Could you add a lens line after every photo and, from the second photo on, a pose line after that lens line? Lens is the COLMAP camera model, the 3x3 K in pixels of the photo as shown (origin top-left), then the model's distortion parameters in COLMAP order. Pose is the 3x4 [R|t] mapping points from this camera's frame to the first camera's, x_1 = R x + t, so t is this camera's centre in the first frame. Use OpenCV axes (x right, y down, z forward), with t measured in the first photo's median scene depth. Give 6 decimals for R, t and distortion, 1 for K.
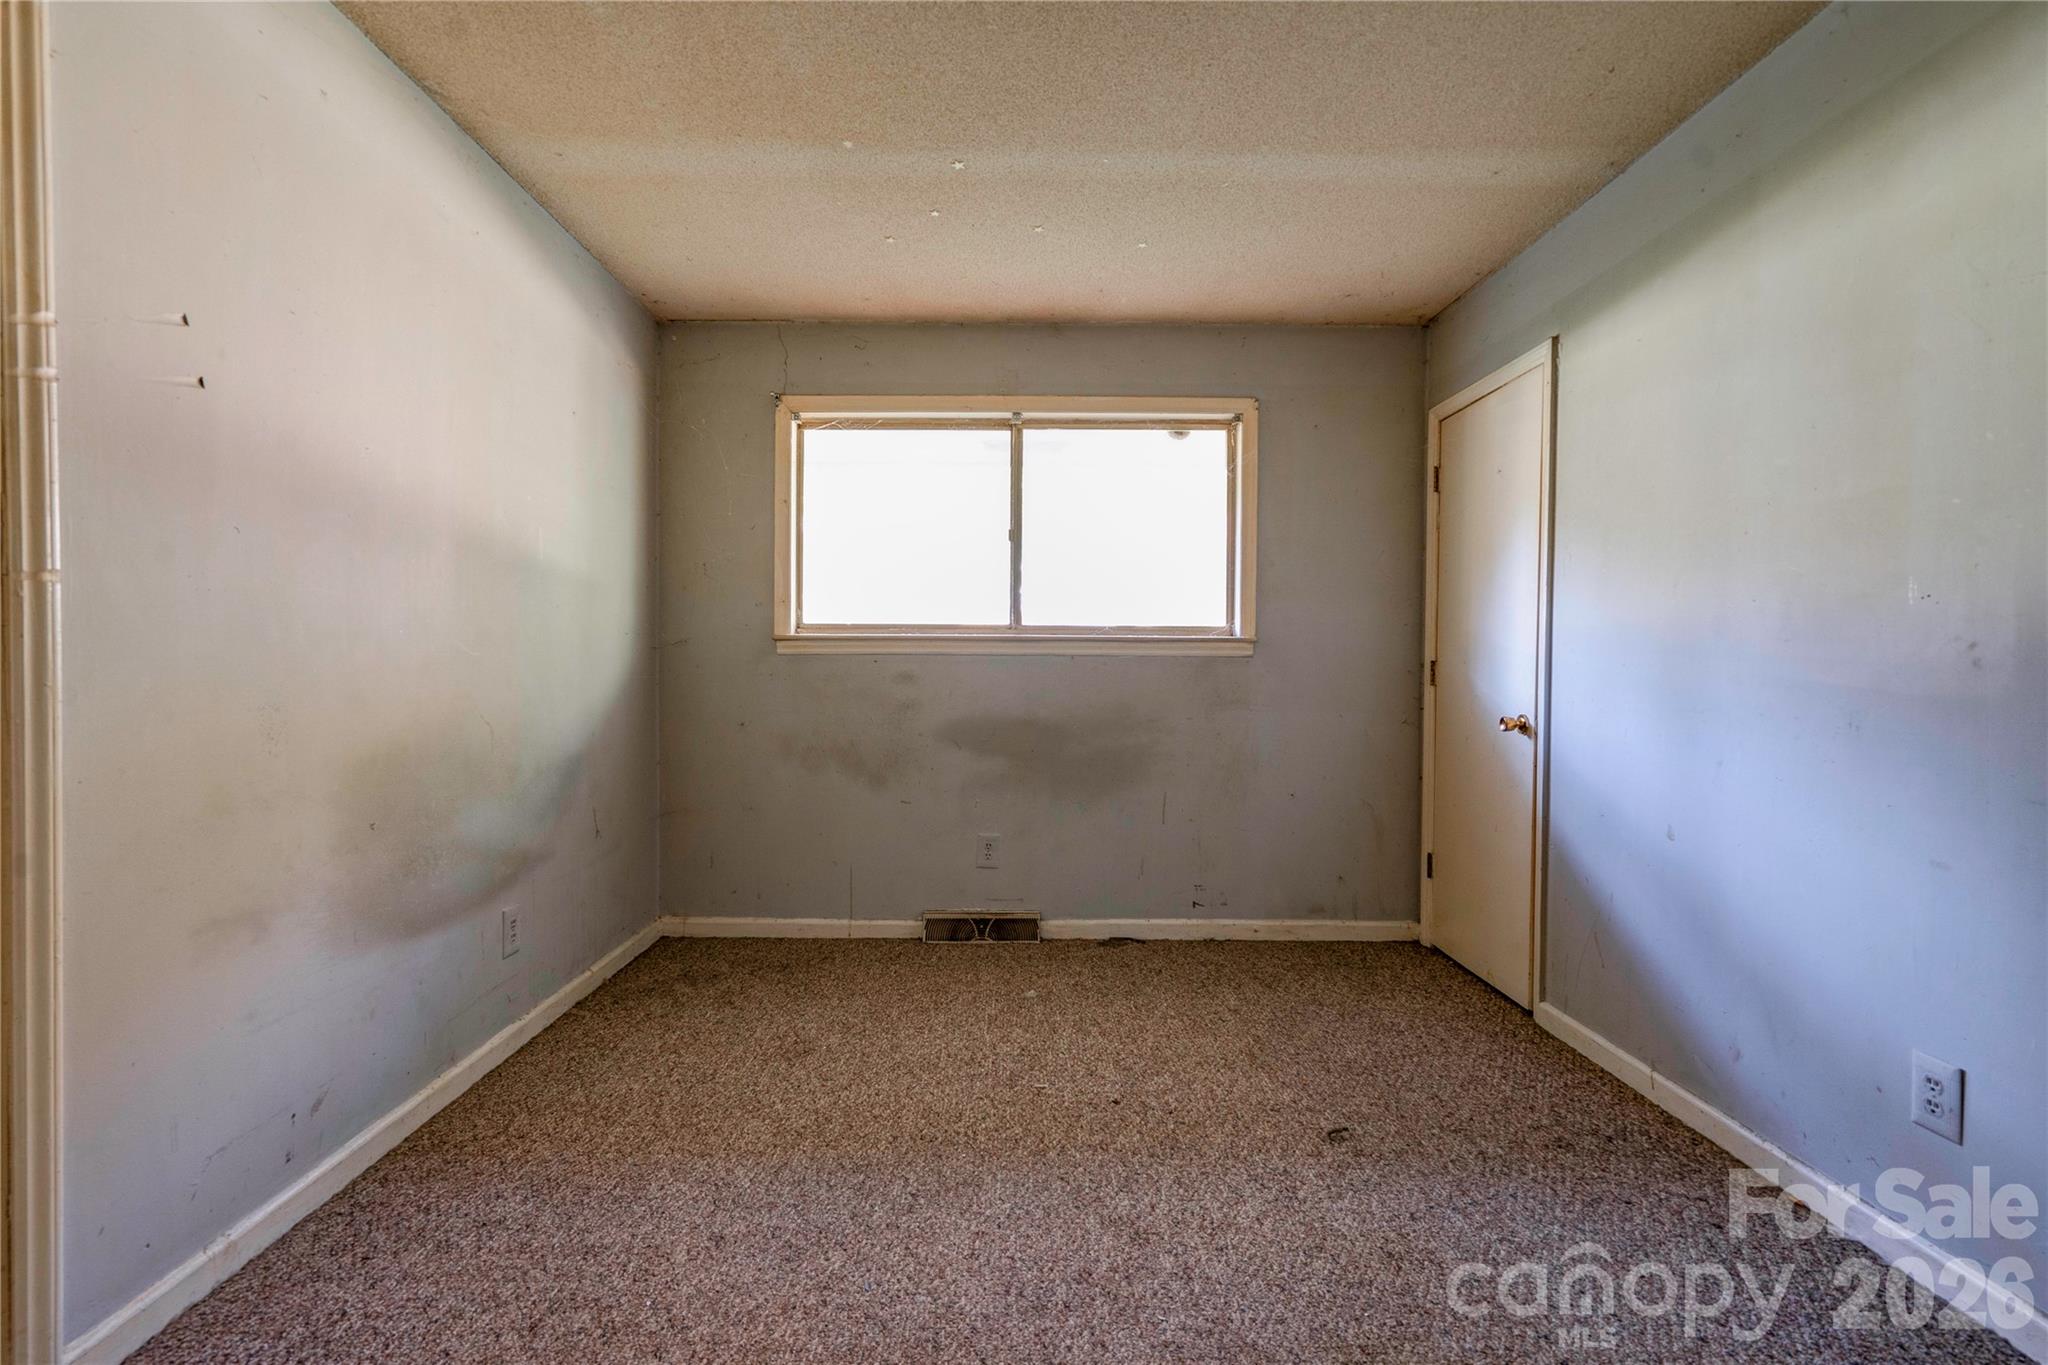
lens RADIAL K [[947.0, 0, 1007.8], [0, 947.0, 681.7], [0, 0, 1]] dist [0.001380, 0.005985]
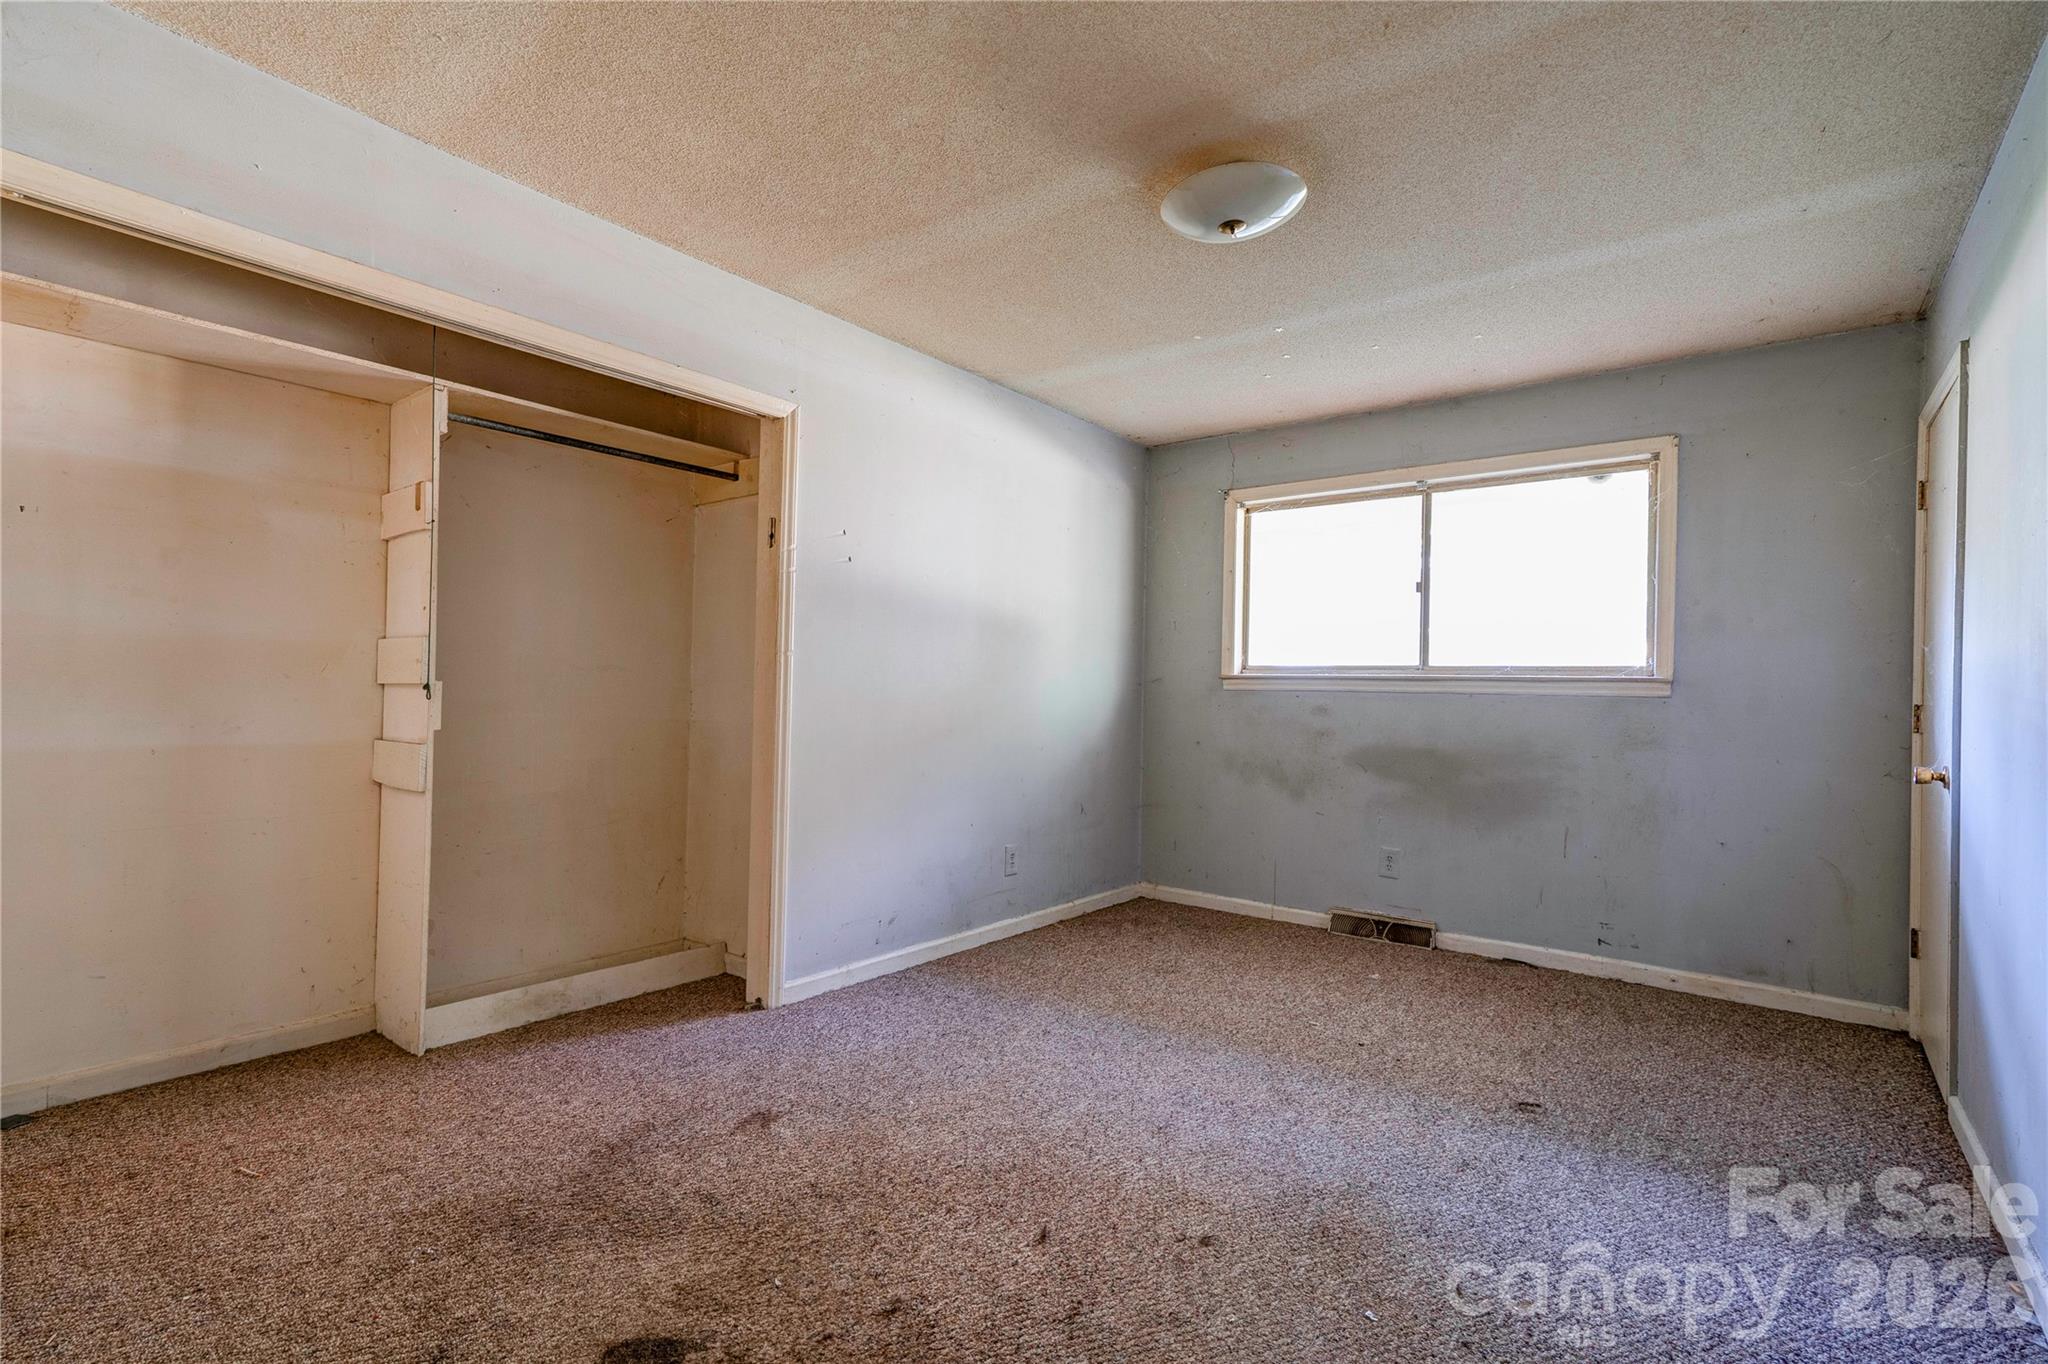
lens RADIAL K [[947.0, 0, 1021.7], [0, 947.0, 683.1], [0, 0, 1]] dist [0.001380, 0.005985]
pose [[0.788142, 0.006090, -0.615463, 0.334668], [-0.028040, 0.999268, -0.026019, 0.003391], [0.614854, 0.037764, 0.787736, -0.186330]]
